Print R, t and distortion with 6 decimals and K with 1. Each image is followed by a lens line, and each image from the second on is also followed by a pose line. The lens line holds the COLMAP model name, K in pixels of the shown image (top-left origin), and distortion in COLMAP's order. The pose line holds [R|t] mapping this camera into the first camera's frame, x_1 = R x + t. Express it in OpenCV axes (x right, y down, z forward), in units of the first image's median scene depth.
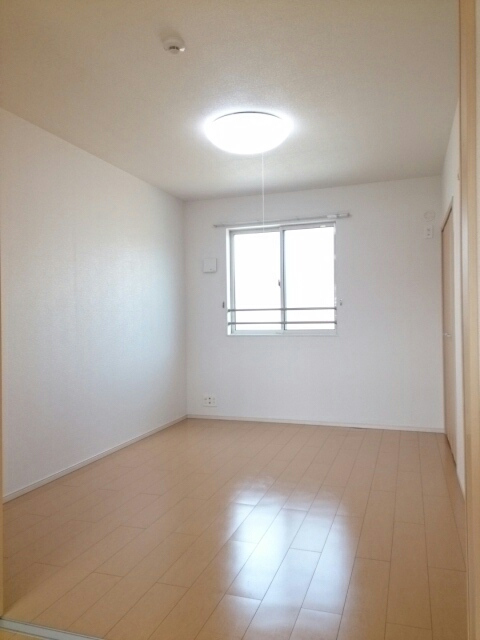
lens RADIAL K [[499.2, 0, 244.8], [0, 499.2, 319.2], [0, 0, 1]] dist [0.089960, 0.001099]
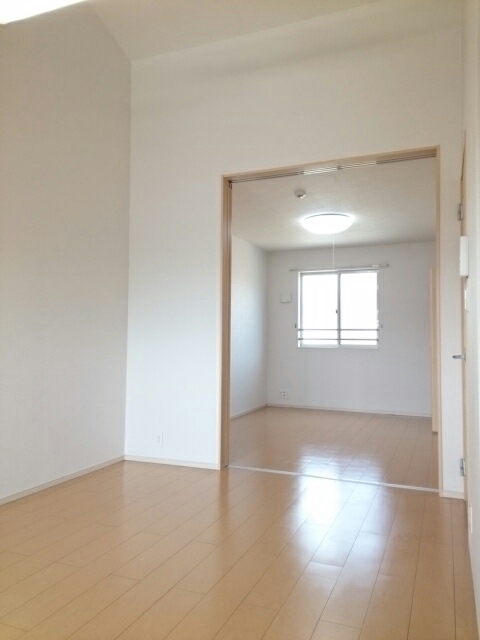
lens RADIAL K [[499.2, 0, 234.3], [0, 499.2, 316.8], [0, 0, 1]] dist [0.089960, 0.001099]
pose [[0.996702, 0.019976, -0.078649, -0.105251], [-0.023325, 0.998850, -0.041896, 0.009577], [0.077722, 0.043593, 0.996022, -0.422169]]
